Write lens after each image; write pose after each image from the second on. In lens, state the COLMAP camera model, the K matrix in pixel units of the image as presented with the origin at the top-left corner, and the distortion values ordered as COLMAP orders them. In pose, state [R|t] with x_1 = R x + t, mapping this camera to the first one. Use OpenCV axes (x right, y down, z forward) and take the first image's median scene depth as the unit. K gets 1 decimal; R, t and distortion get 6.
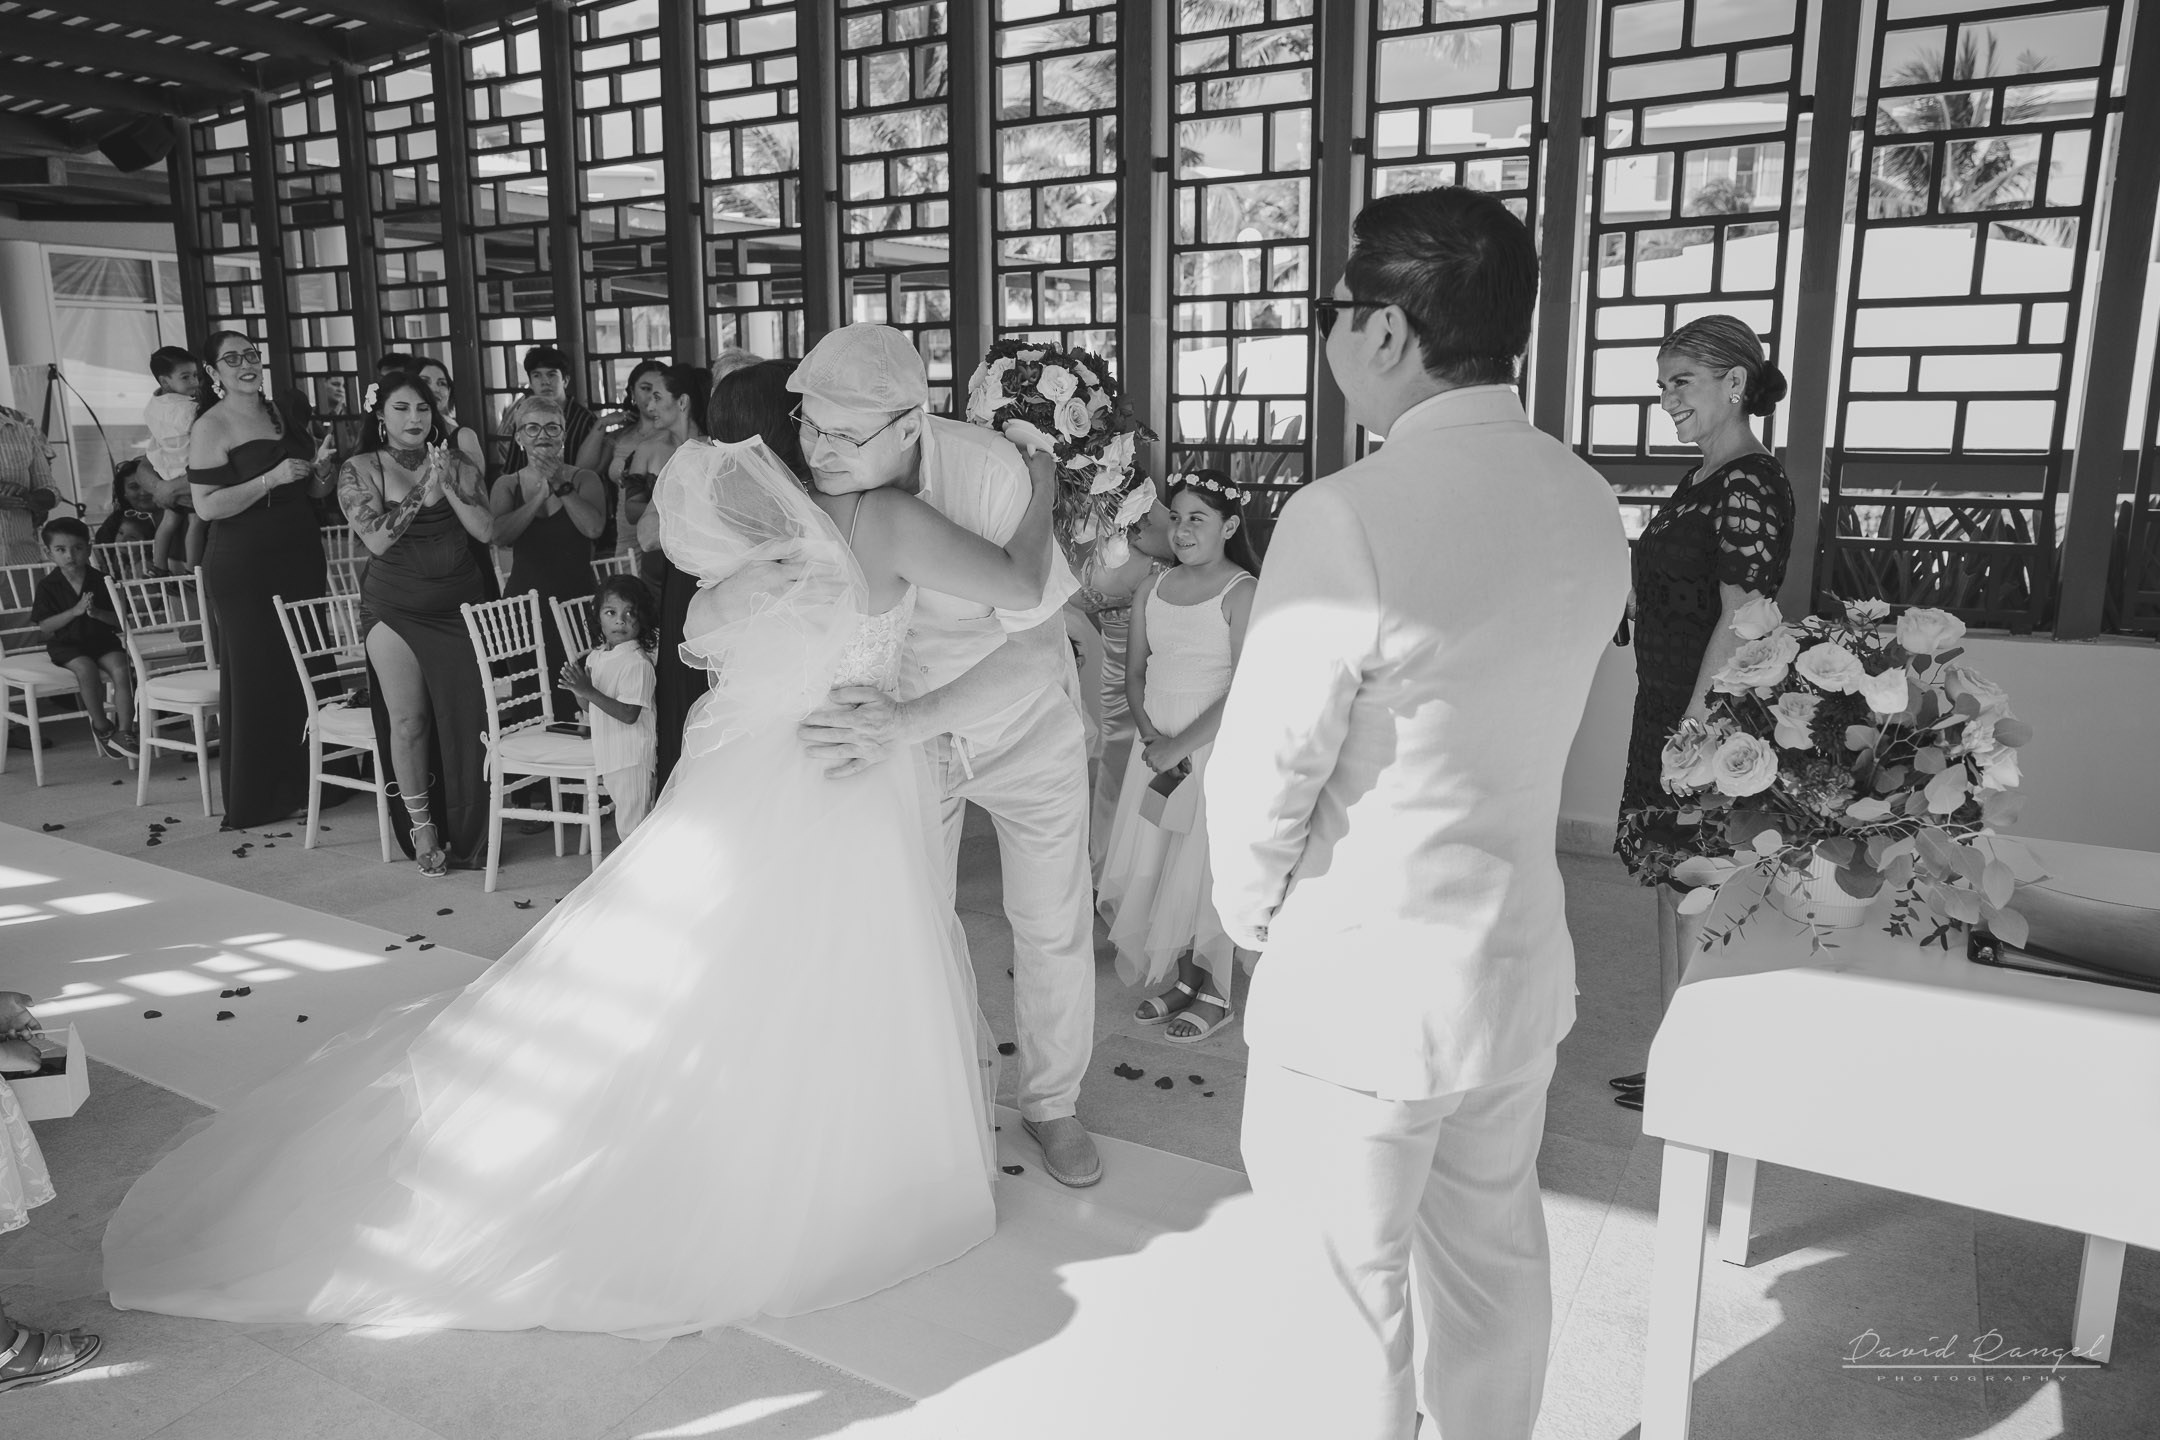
lens RADIAL K [[1608.0, 0, 1099.5], [0, 1608.0, 712.3], [0, 0, 1]] dist [-0.037610, 0.033012]
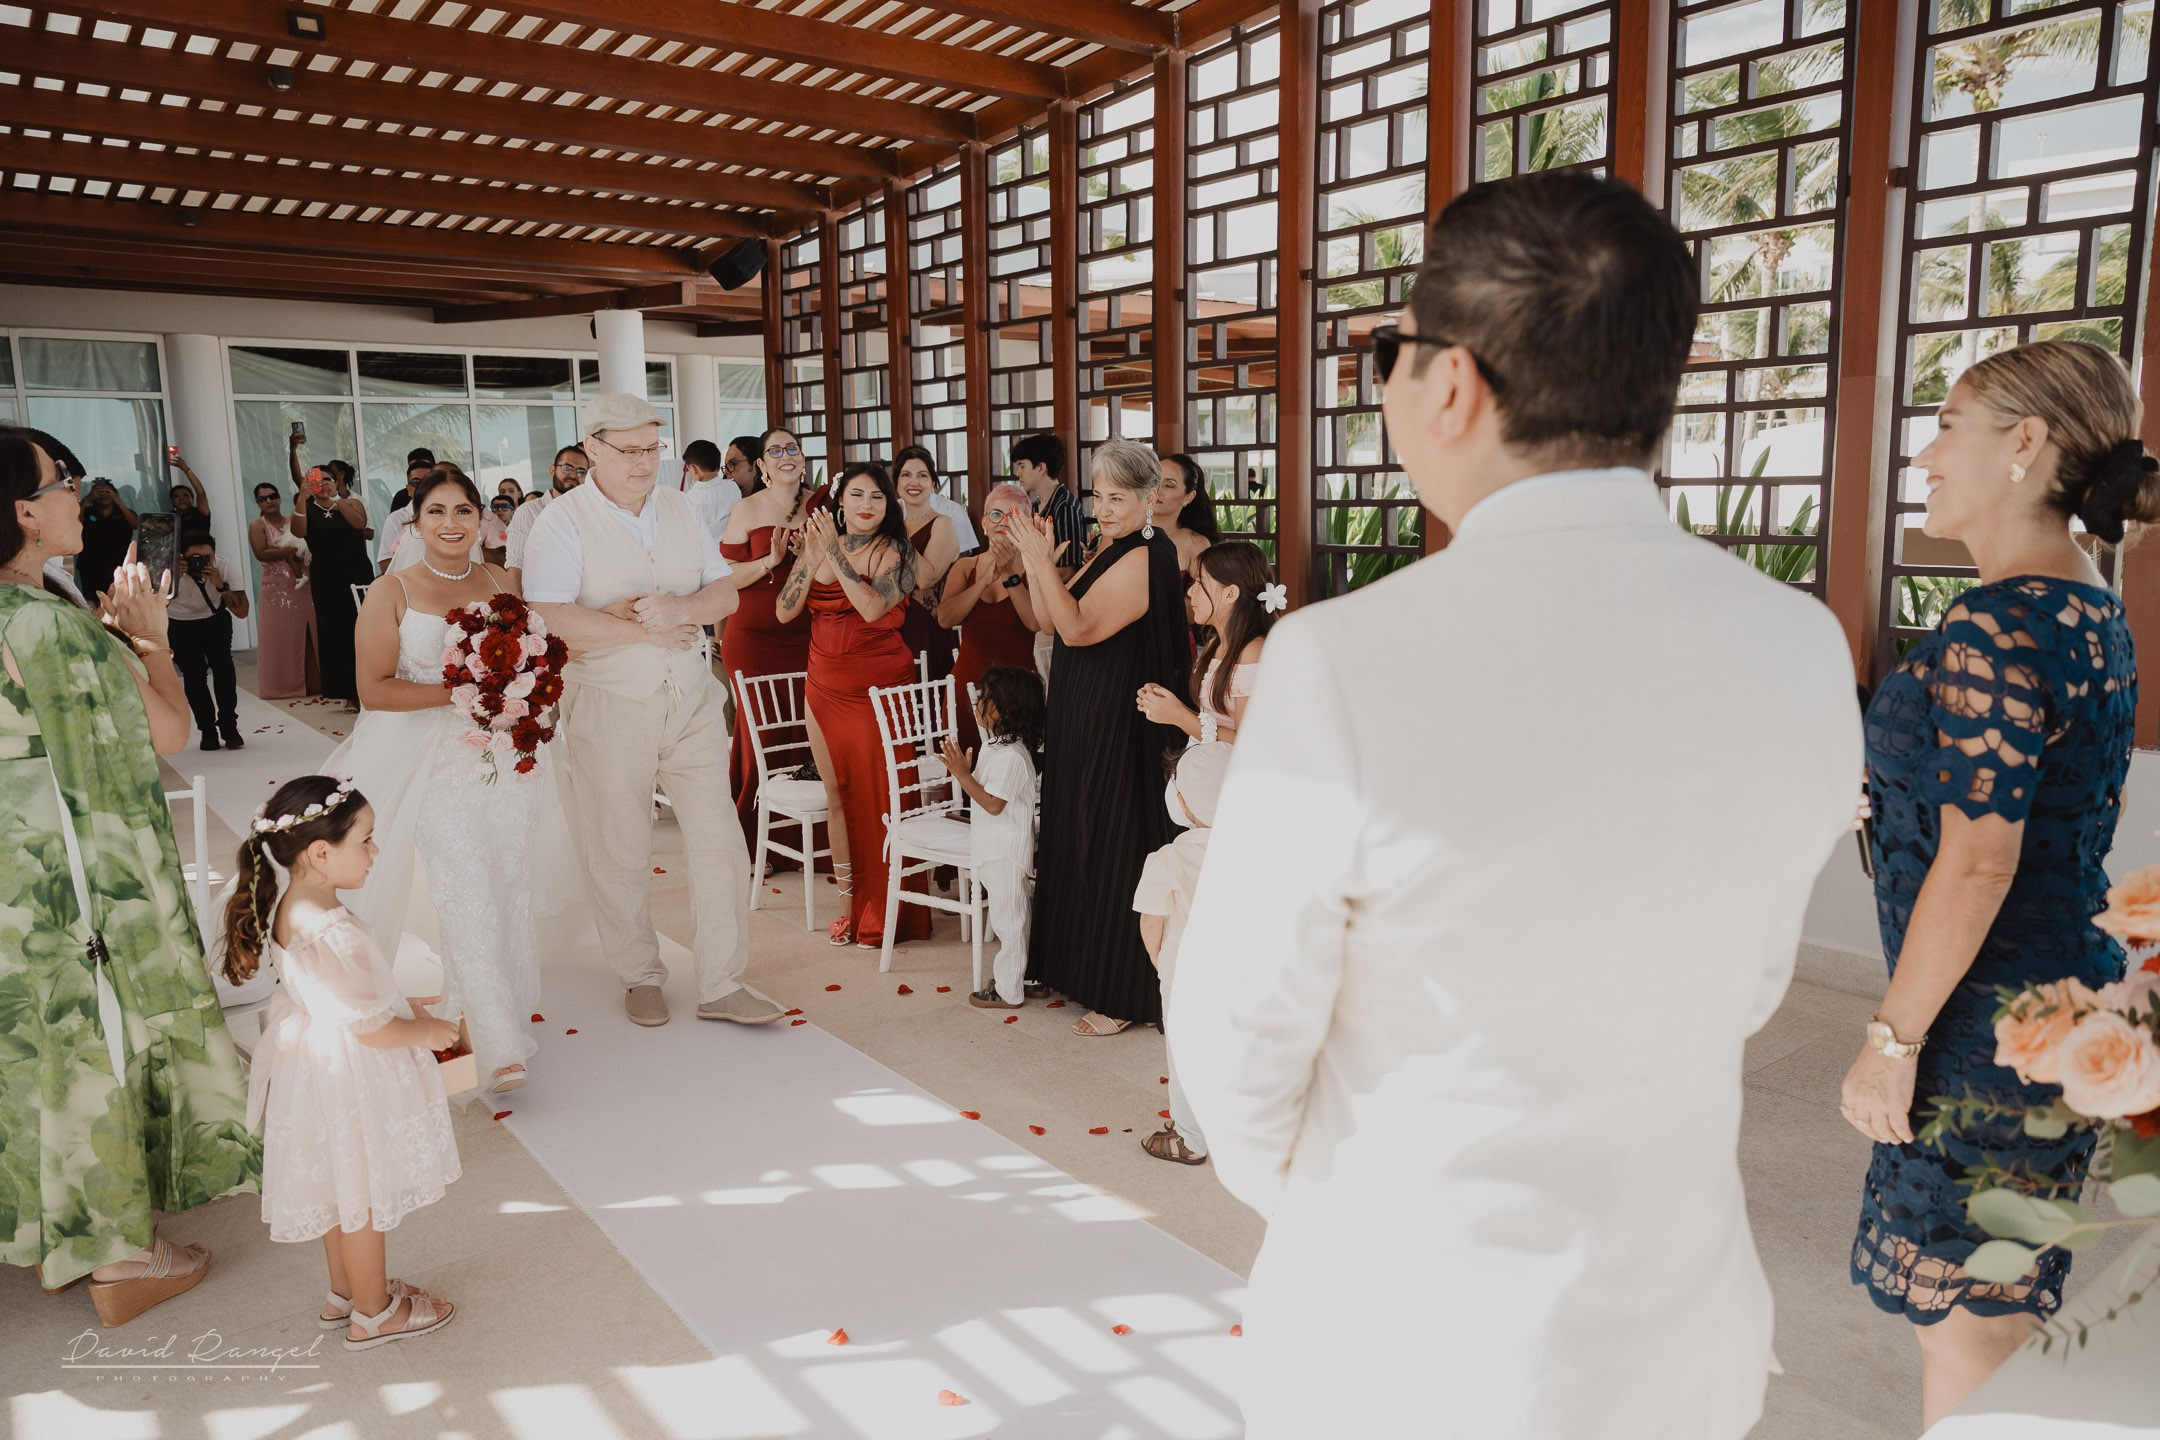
lens RADIAL K [[1574.0, 0, 1093.4], [0, 1574.0, 723.4], [0, 0, 1]] dist [-0.057919, 0.065142]
pose [[0.920570, 0.050655, -0.387279, 0.090752], [-0.066397, 0.997418, -0.027368, -0.020080], [0.384893, 0.050909, 0.921556, 0.099845]]
